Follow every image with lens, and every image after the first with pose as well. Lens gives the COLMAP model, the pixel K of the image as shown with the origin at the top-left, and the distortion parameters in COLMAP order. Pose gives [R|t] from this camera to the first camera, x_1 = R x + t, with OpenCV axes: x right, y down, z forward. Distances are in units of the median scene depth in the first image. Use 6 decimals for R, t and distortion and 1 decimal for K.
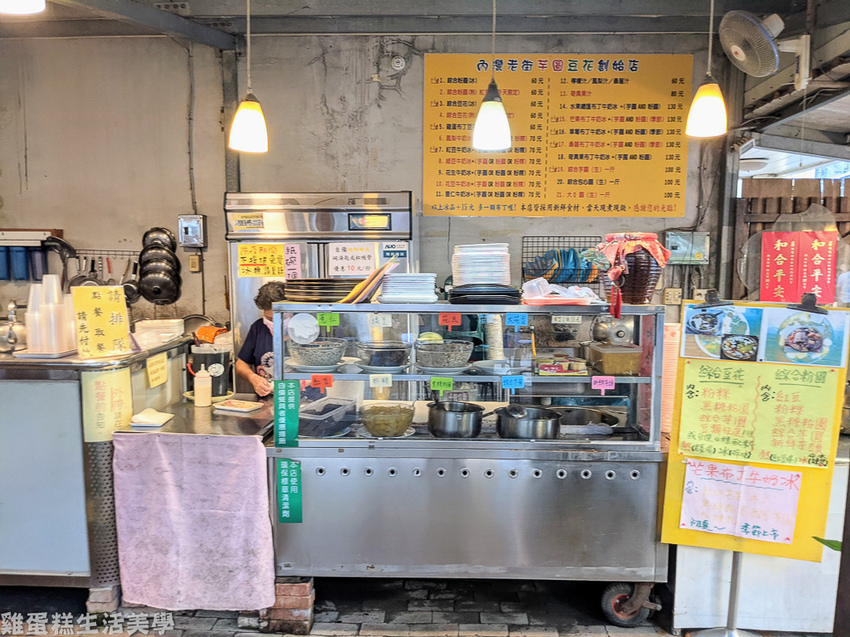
lens RADIAL K [[686.7, 0, 424.9], [0, 686.7, 341.2], [0, 0, 1]] dist [0.023298, -0.013905]
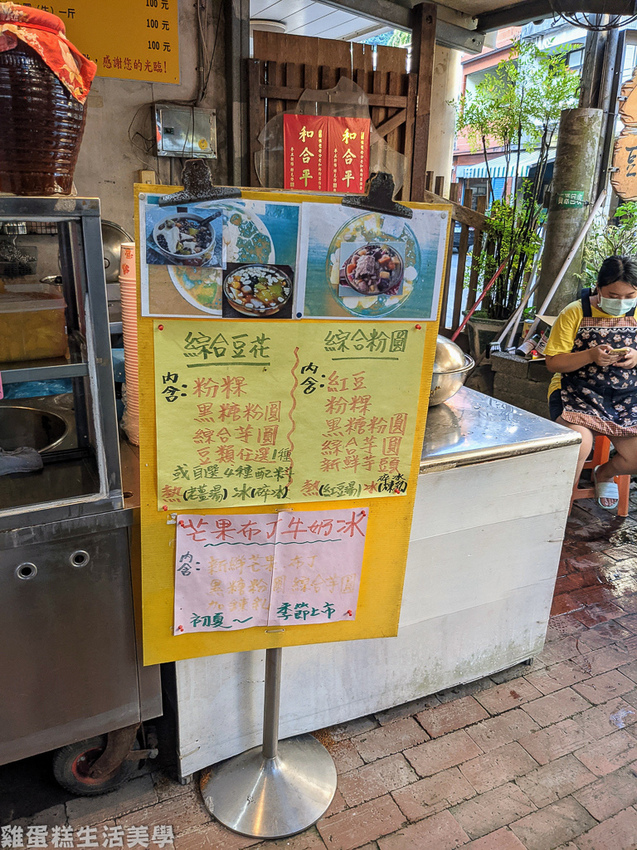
lens RADIAL K [[686.7, 0, 318.5], [0, 686.7, 425.0], [0, 0, 1]] dist [0.023298, -0.013905]
pose [[0.875715, -0.137802, 0.462746, 0.246794], [0.031774, 0.972777, 0.229554, -0.008211], [-0.481781, -0.186321, 0.856254, 0.527749]]
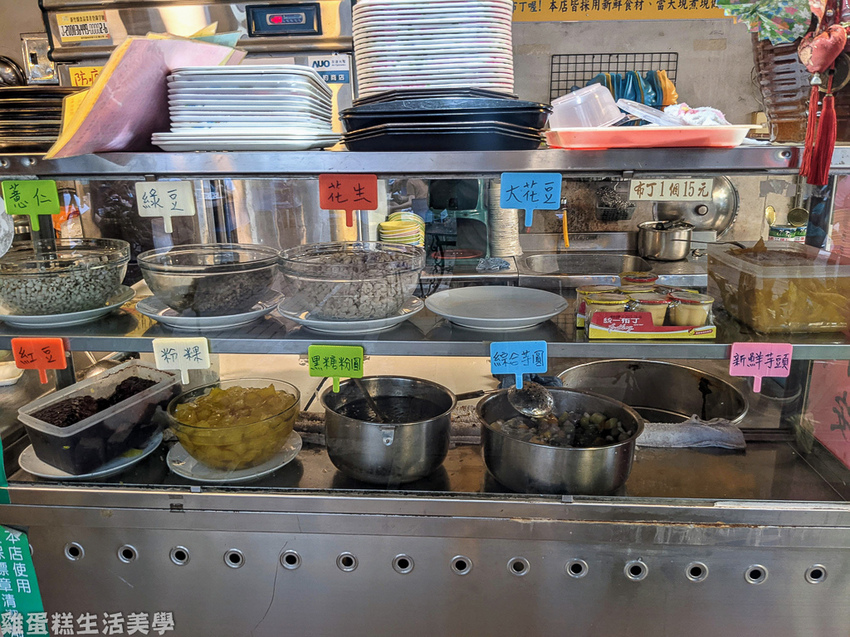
lens RADIAL K [[683.2, 0, 425.0], [0, 683.2, 318.5], [0, 0, 1]] dist [-0.003136, -0.003686]
pose [[0.999203, -0.006782, -0.039327, 0.092072], [0.012774, 0.987960, 0.154184, -0.021909], [0.037807, -0.154564, 0.987259, 0.634766]]
